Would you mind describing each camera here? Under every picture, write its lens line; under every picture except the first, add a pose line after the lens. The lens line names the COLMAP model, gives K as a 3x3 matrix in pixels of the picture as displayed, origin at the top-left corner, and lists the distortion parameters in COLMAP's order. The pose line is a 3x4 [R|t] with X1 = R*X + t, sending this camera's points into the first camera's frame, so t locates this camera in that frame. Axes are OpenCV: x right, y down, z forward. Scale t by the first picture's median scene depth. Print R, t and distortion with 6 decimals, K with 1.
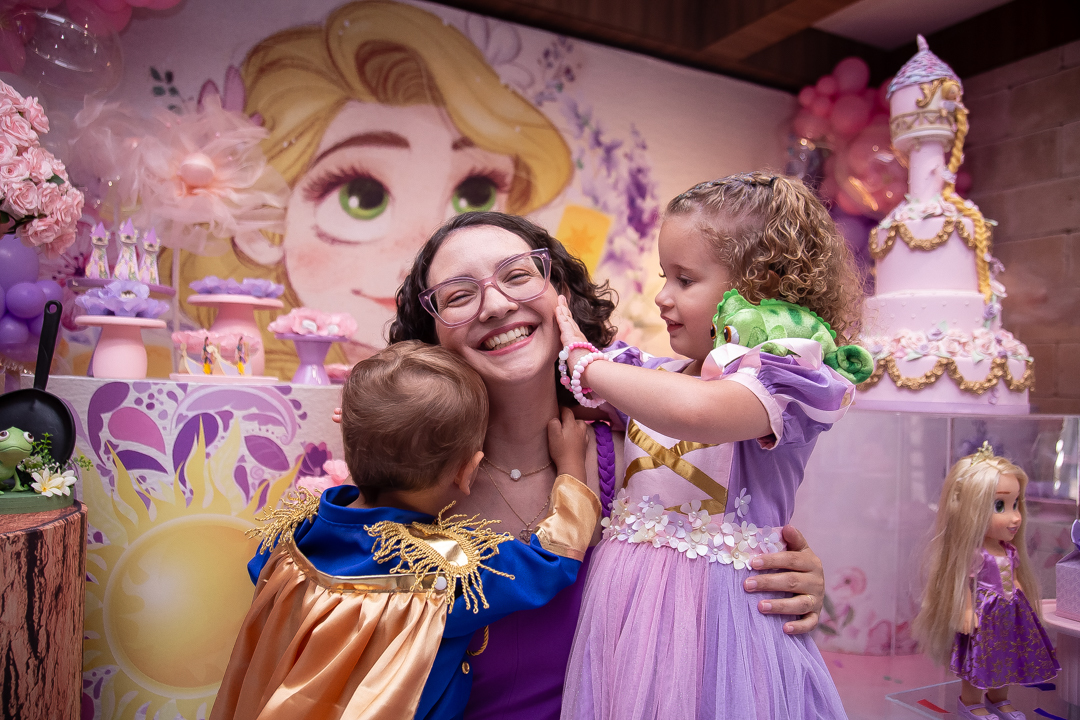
lens RADIAL K [[829.0, 0, 535.2], [0, 829.0, 353.2], [0, 0, 1]] dist [-0.059979, 0.036165]
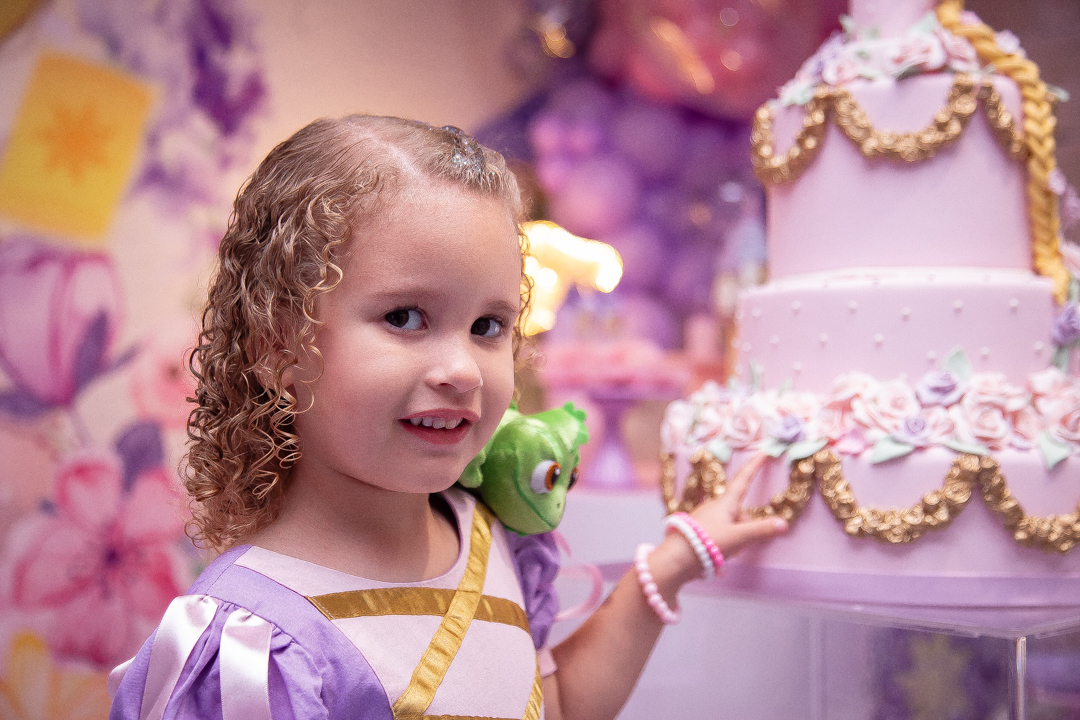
lens RADIAL K [[1504.7, 0, 527.1], [0, 1504.7, 376.5], [0, 0, 1]] dist [0.168854, 0.000000]
pose [[0.956062, -0.017576, 0.292638, 0.048945], [0.014558, 0.999816, 0.012489, -0.018364], [-0.292804, -0.007680, 0.956142, 0.179640]]
